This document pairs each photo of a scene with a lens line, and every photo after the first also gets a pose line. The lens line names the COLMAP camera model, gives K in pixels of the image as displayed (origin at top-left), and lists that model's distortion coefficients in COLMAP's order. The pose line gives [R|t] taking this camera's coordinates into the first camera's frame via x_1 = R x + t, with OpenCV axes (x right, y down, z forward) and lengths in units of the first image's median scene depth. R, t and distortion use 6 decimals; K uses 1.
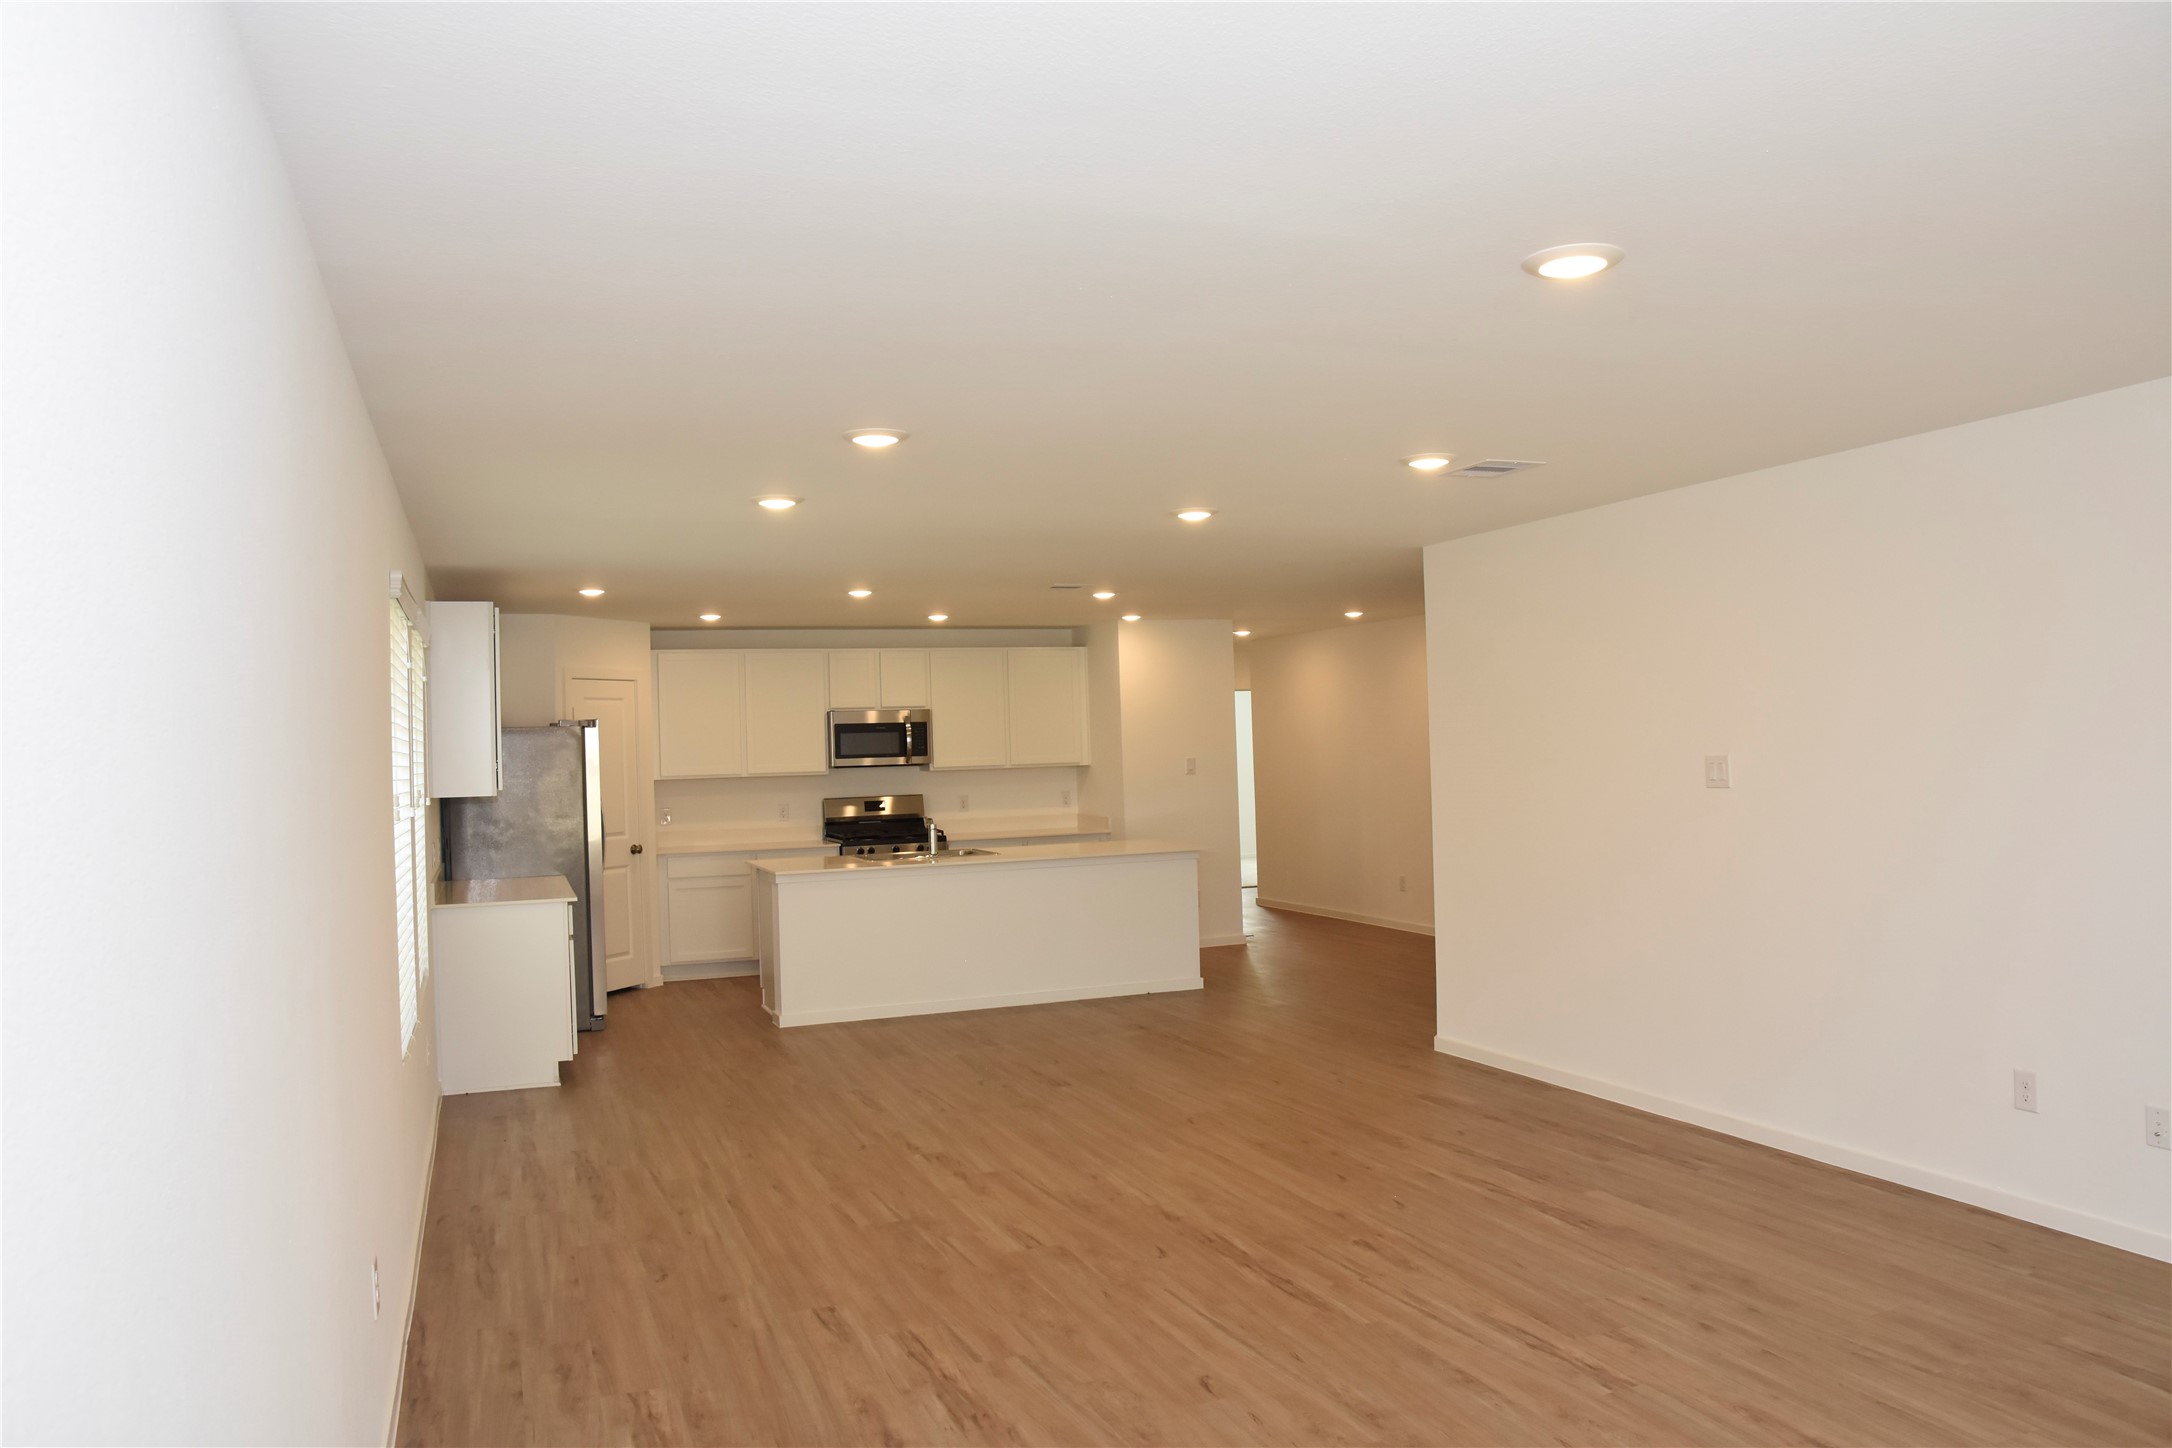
lens RADIAL K [[1510.8, 0, 1086.0], [0, 1510.8, 724.0], [0, 0, 1]] dist [-0.098825, 0.006678]
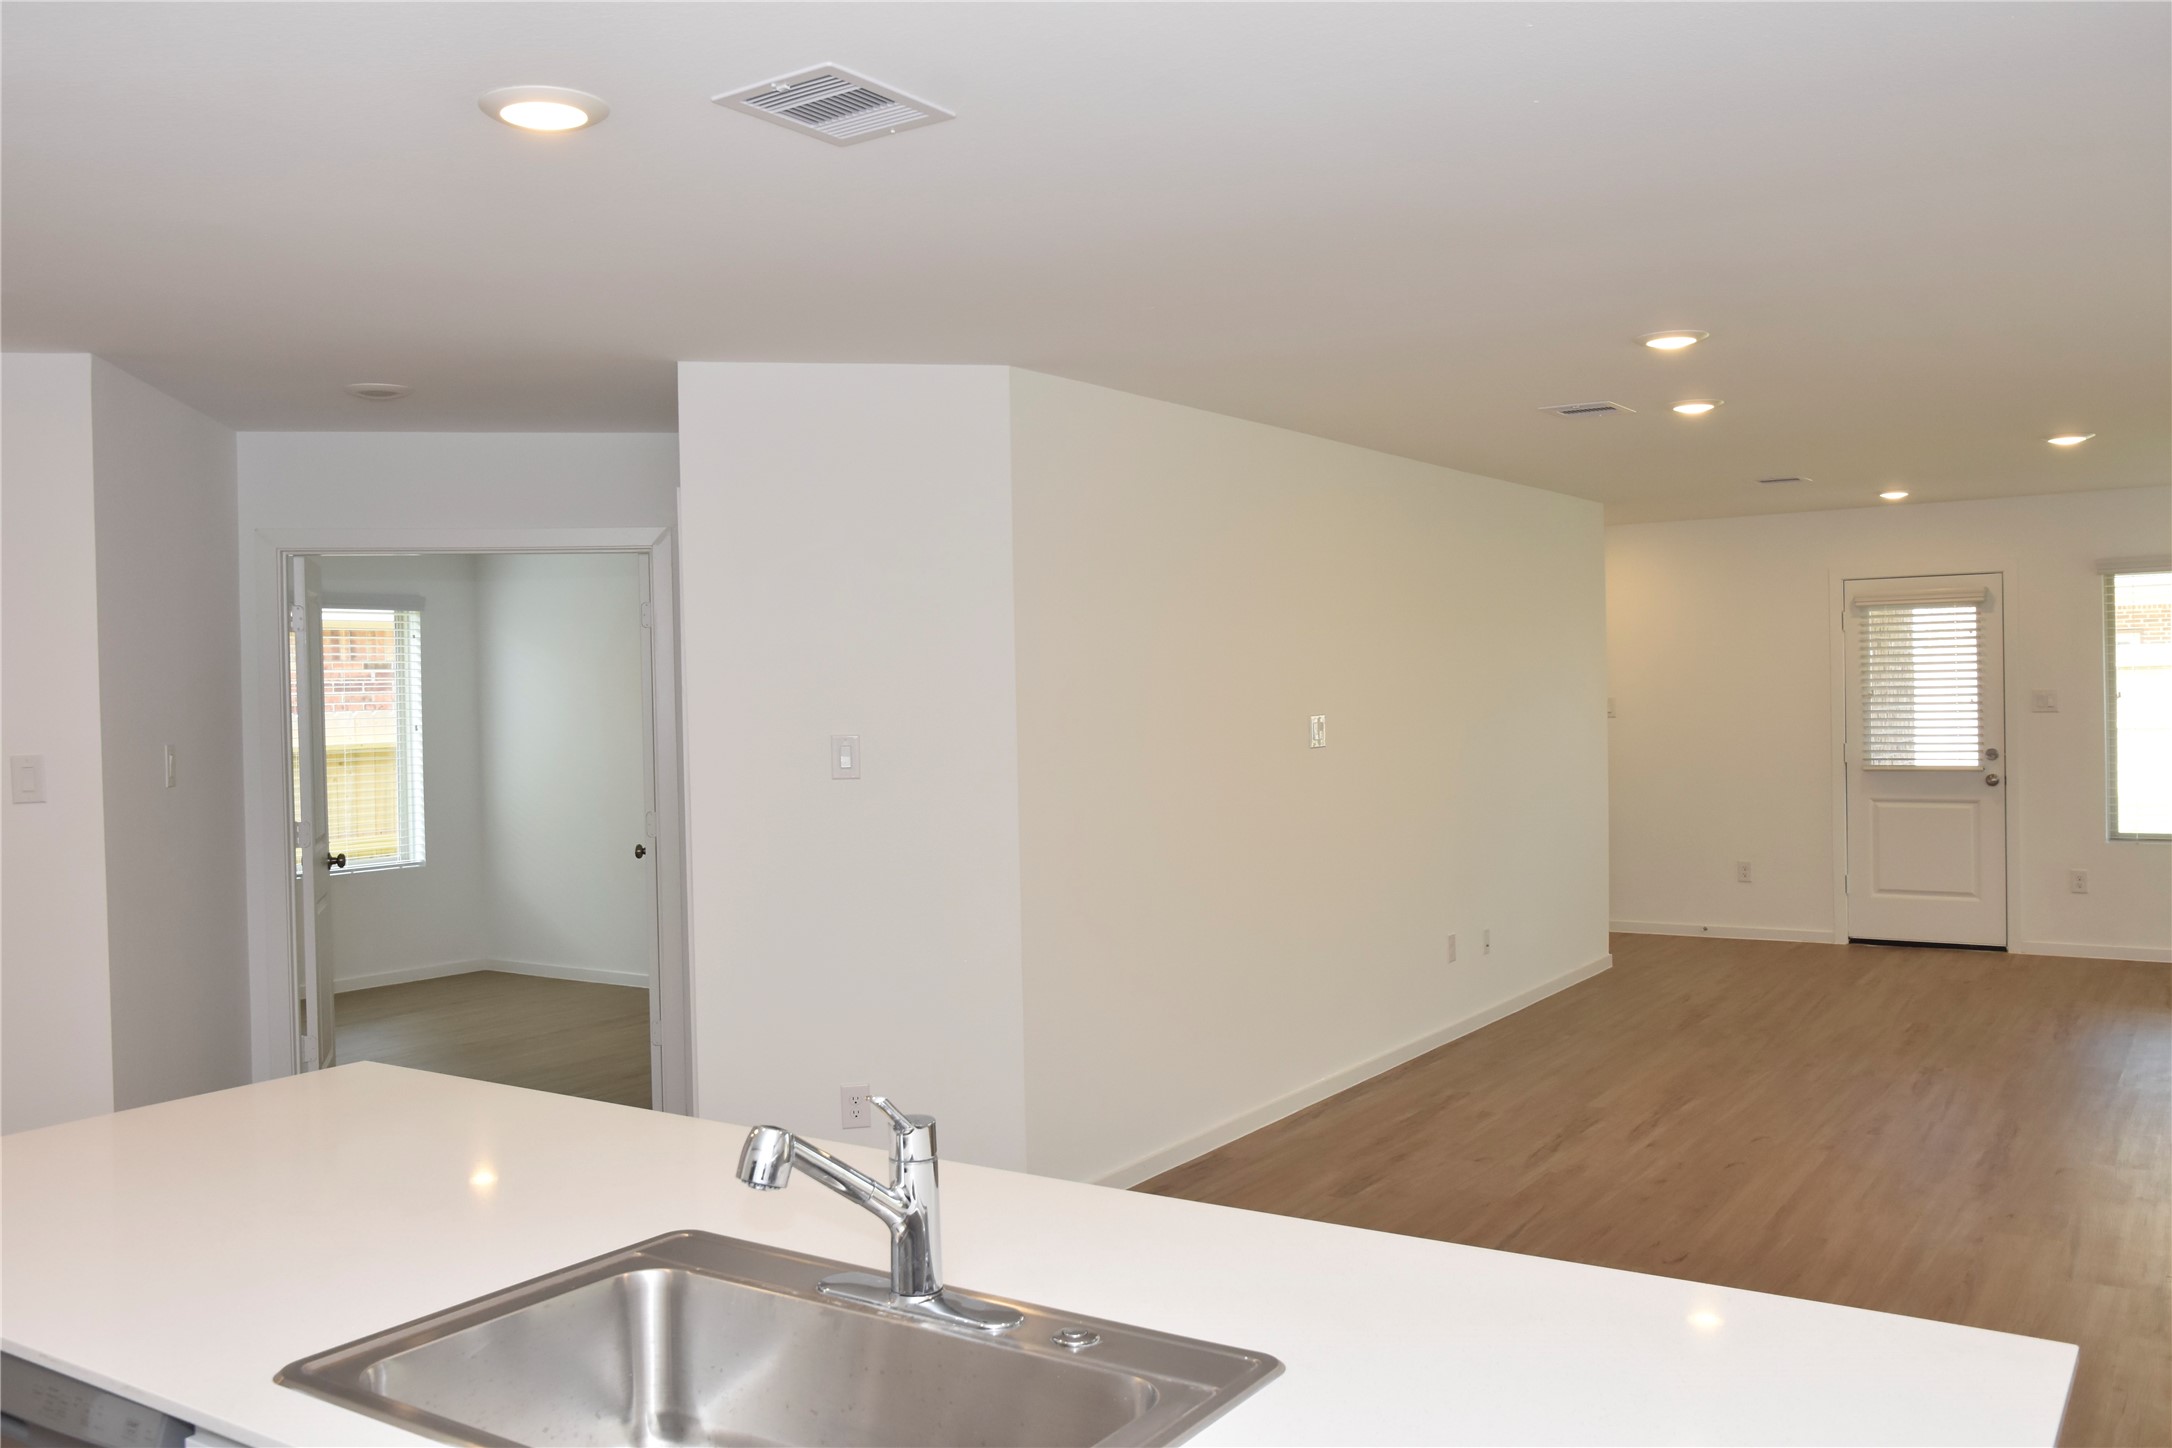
lens RADIAL K [[1752.0, 0, 1086.0], [0, 1752.0, 724.0], [0, 0, 1]] dist [-0.038320, -0.001850]
pose [[-0.554608, 0.033067, 0.831455, -0.457570], [0.033968, 0.999277, -0.017083, 0.043444], [-0.831418, 0.018768, -0.555330, 1.784214]]
